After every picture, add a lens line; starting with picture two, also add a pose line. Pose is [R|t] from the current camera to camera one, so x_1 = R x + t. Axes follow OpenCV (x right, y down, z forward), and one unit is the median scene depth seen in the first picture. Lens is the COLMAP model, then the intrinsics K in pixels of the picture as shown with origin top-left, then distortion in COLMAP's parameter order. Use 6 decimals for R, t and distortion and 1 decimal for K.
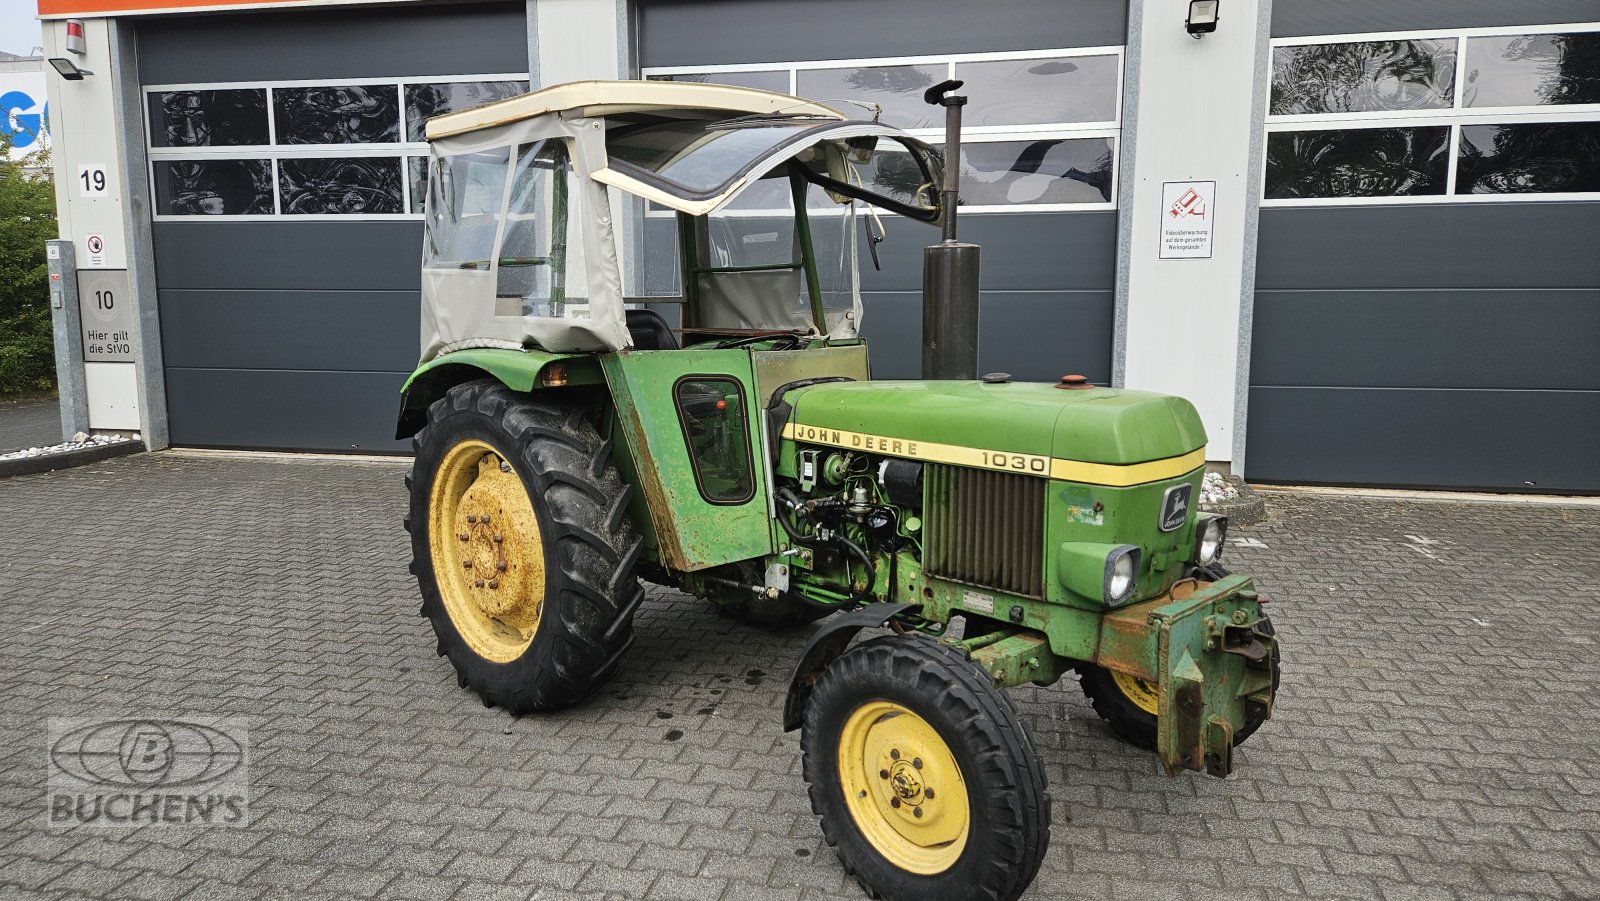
lens RADIAL K [[1070.3, 0, 815.6], [0, 1070.3, 430.9], [0, 0, 1]] dist [0.086961, -0.083768]
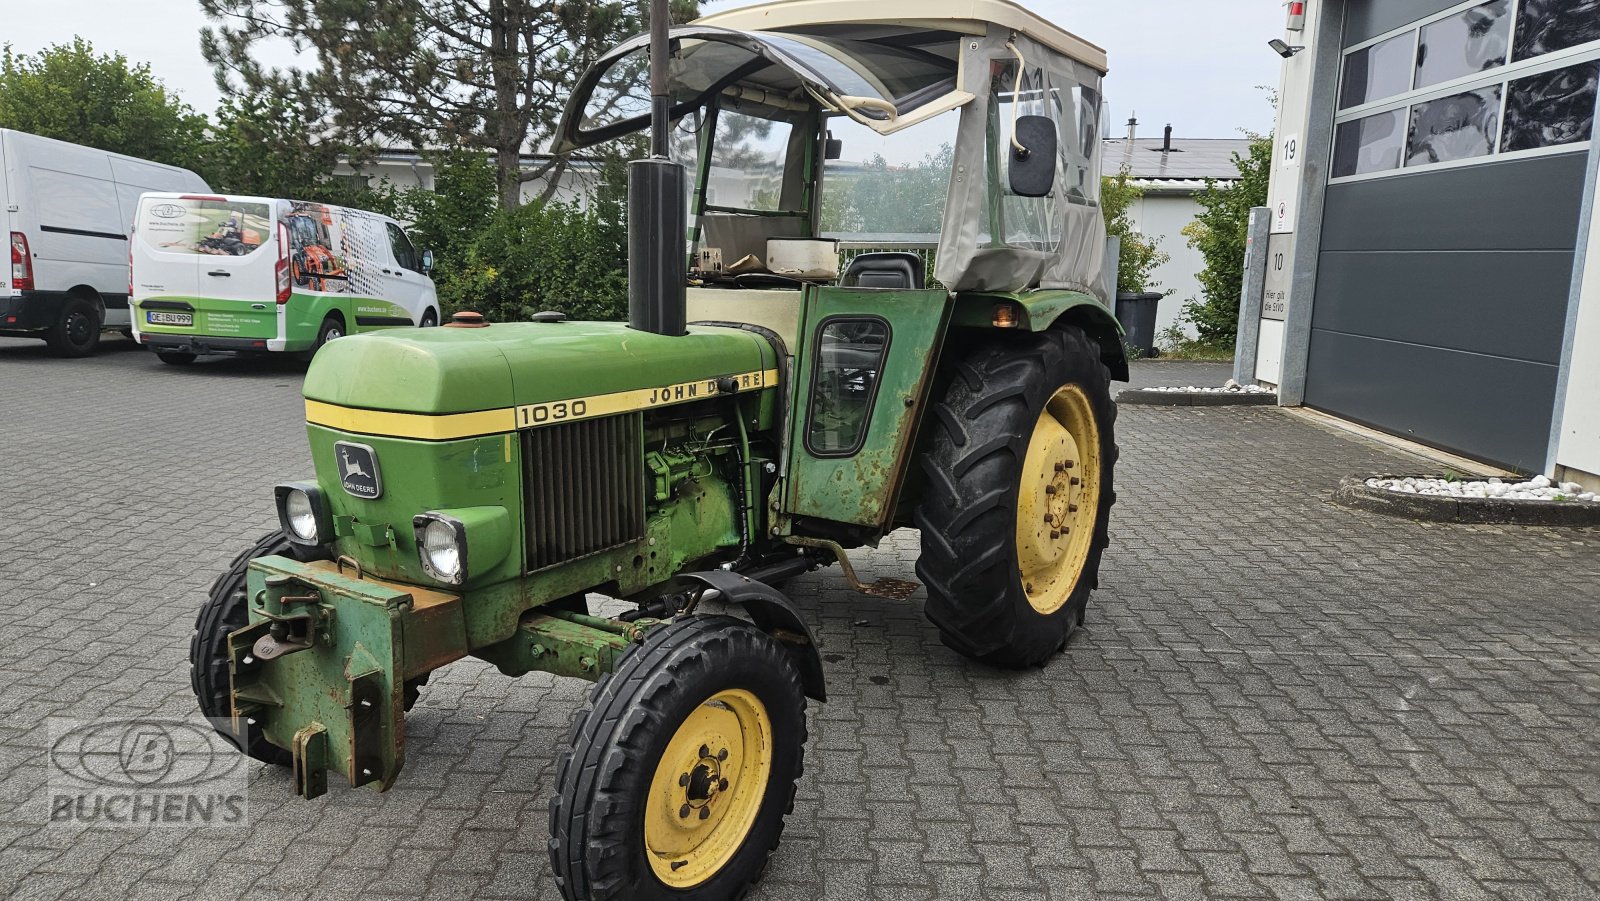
lens RADIAL K [[1070.9, 0, 774.5], [0, 1070.9, 442.6], [0, 0, 1]] dist [0.090594, -0.087505]
pose [[0.149405, 0.172044, -0.973693, 0.939935], [-0.143763, 0.978062, 0.150757, -0.094866], [0.978269, 0.117458, 0.170861, 0.931943]]
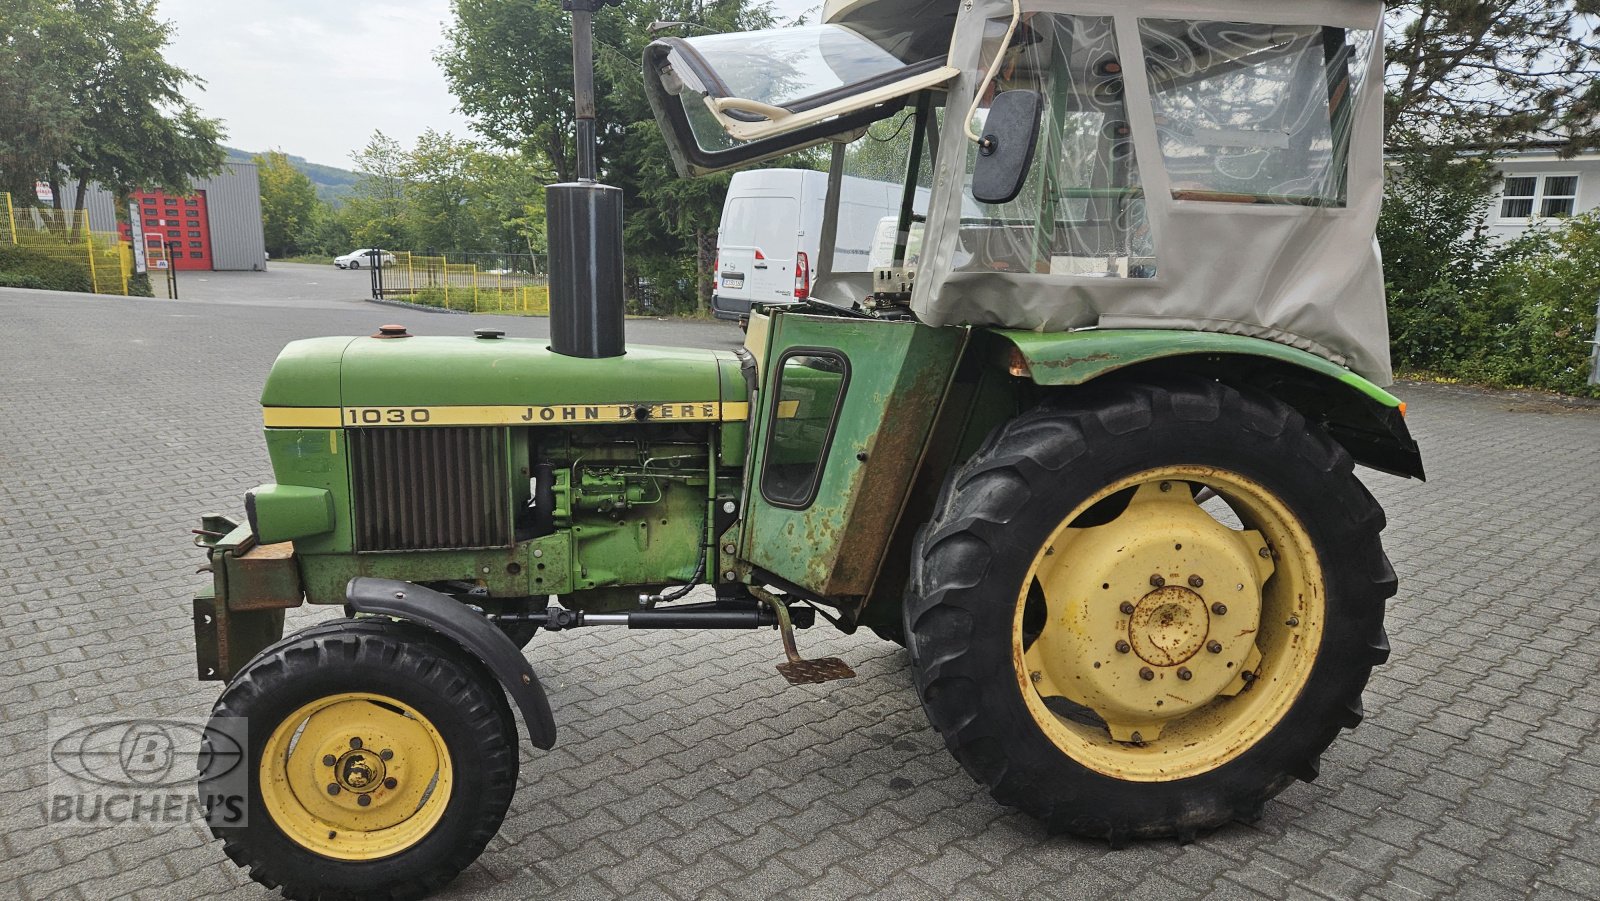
lens RADIAL K [[1069.1, 0, 772.3], [0, 1069.1, 474.6], [0, 0, 1]] dist [0.090801, -0.083637]
pose [[-0.609349, 0.153479, -0.777907, 0.691086], [-0.115027, 0.953598, 0.278245, -0.197946], [0.784515, 0.259029, -0.563419, 1.573440]]
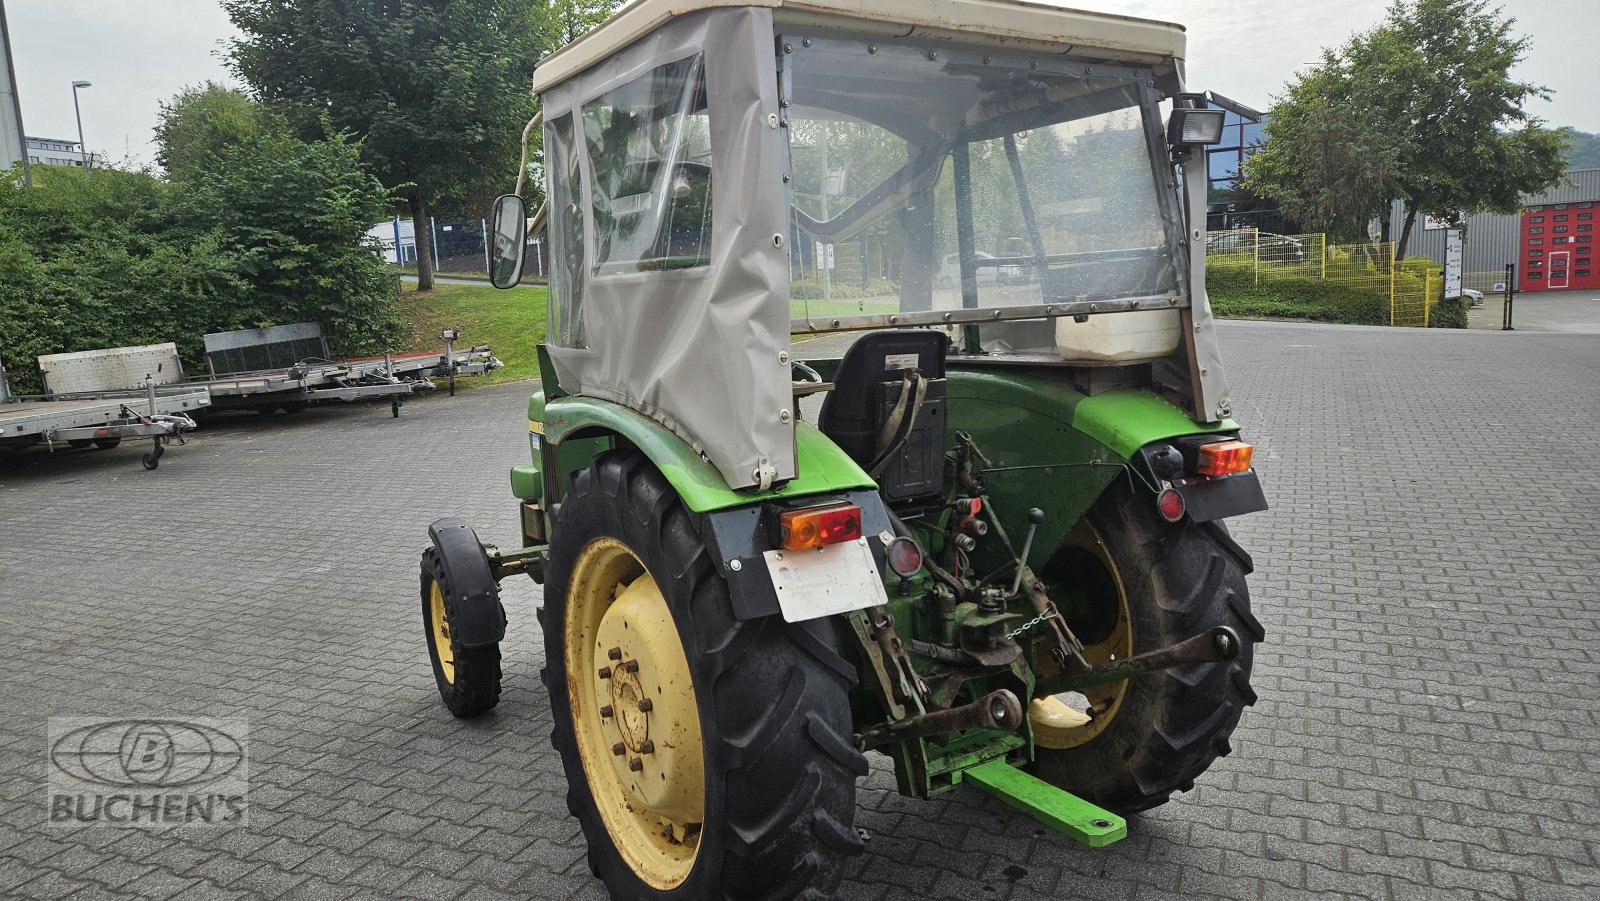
lens RADIAL K [[1070.9, 0, 774.5], [0, 1070.9, 442.6], [0, 0, 1]] dist [0.090594, -0.087505]
pose [[-0.961542, 0.015156, 0.274238, -0.332617], [0.086840, 0.964032, 0.251200, -0.260934], [-0.260567, 0.265355, -0.928273, 1.984639]]
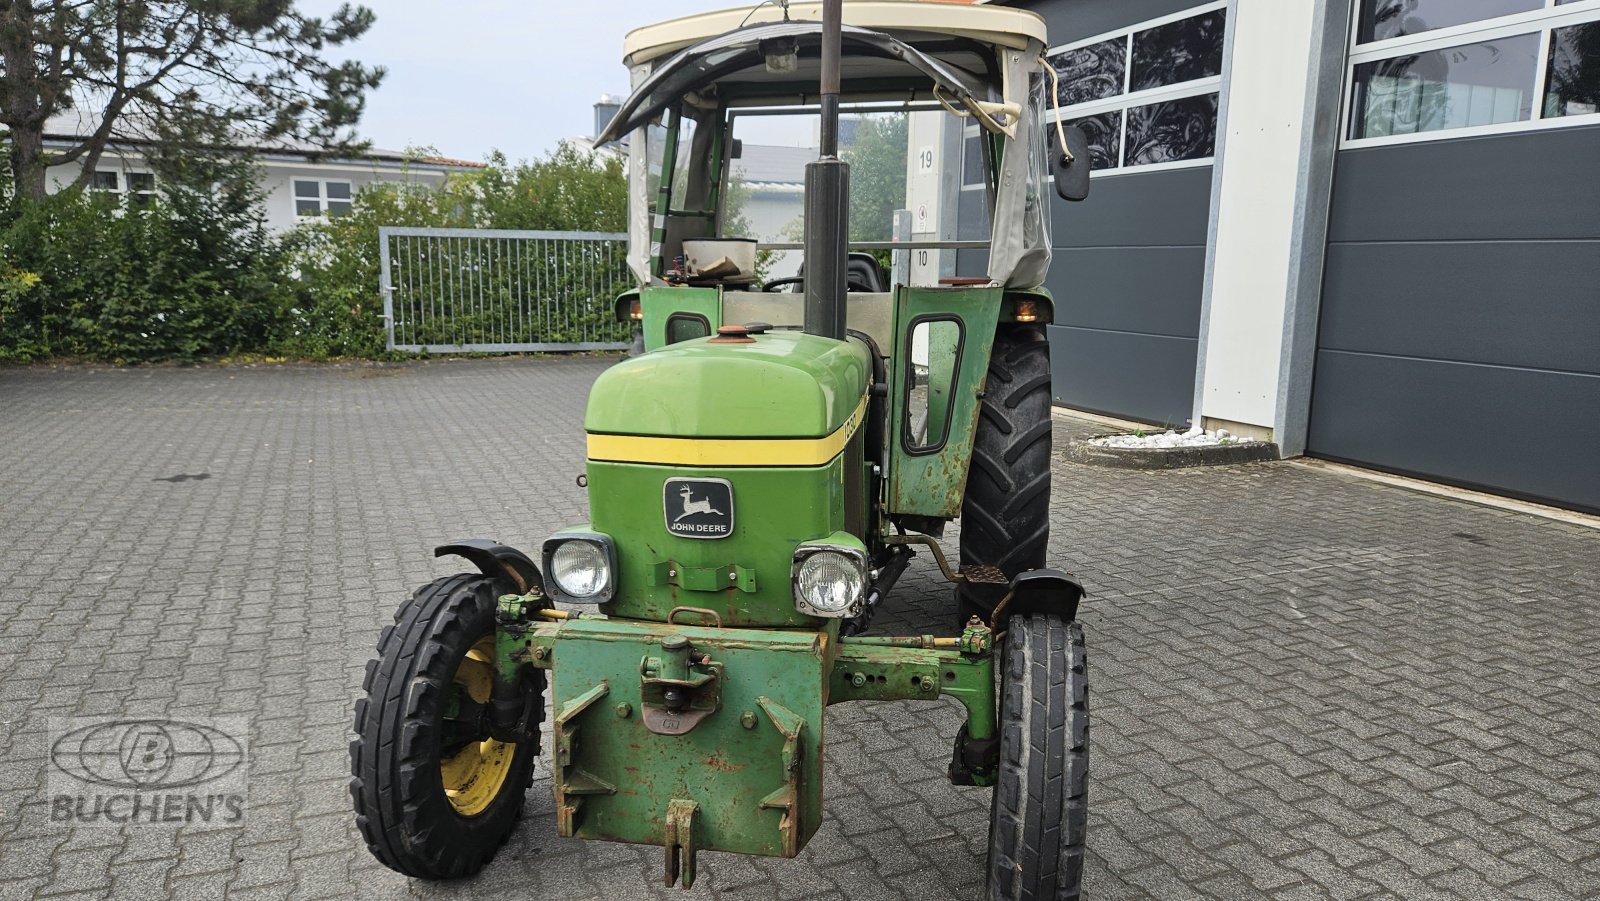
lens RADIAL K [[1075.0, 0, 776.8], [0, 1075.0, 450.5], [0, 0, 1]] dist [0.085324, -0.086451]
pose [[0.552136, 0.149552, -0.820231, 0.759640], [-0.112468, 0.988149, 0.104461, -0.039430], [0.826133, 0.034573, 0.562413, 0.507202]]
